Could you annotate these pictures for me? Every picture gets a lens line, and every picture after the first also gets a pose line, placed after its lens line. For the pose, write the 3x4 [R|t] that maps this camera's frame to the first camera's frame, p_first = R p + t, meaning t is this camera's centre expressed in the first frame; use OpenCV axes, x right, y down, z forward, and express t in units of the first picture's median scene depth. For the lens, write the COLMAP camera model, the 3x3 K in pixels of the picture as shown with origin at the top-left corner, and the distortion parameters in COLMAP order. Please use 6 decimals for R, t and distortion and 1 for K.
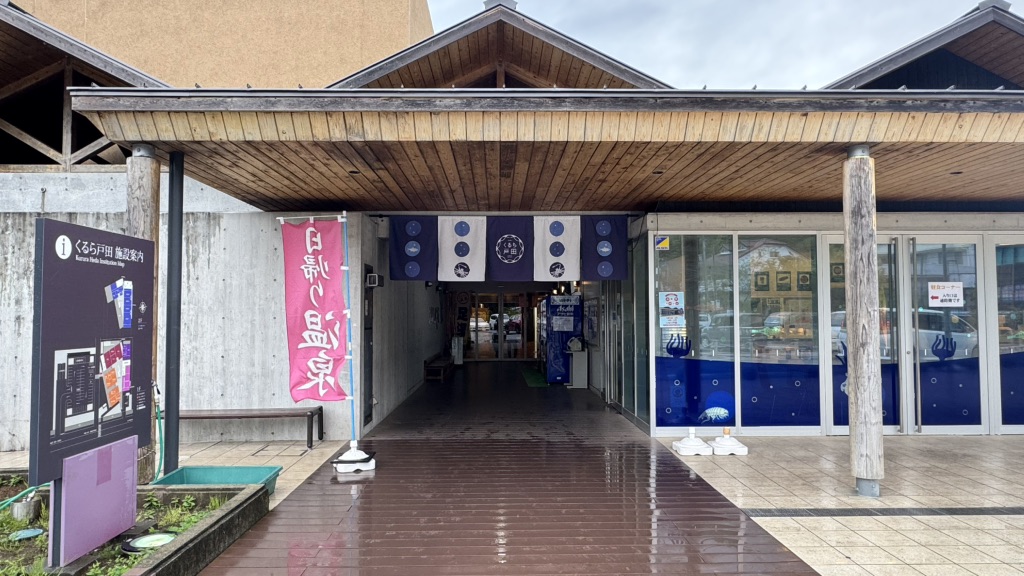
lens RADIAL K [[643.0, 0, 508.5], [0, 643.0, 290.0], [0, 0, 1]] dist [0.001194, 0.000213]
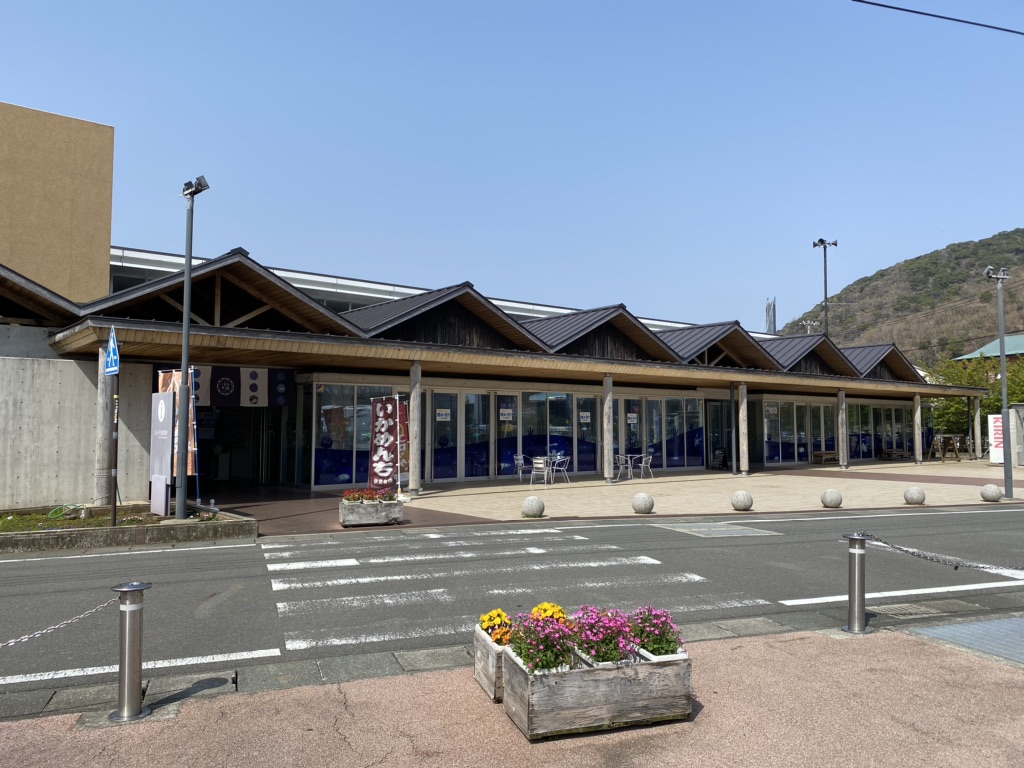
lens RADIAL K [[789.9, 0, 510.0], [0, 789.9, 380.6], [0, 0, 1]] dist [0.083387, -0.136541]
pose [[0.782676, 0.041170, 0.621067, -0.882707], [-0.027445, 0.999122, -0.031645, -0.042940], [-0.621825, 0.007723, 0.783118, -1.343607]]
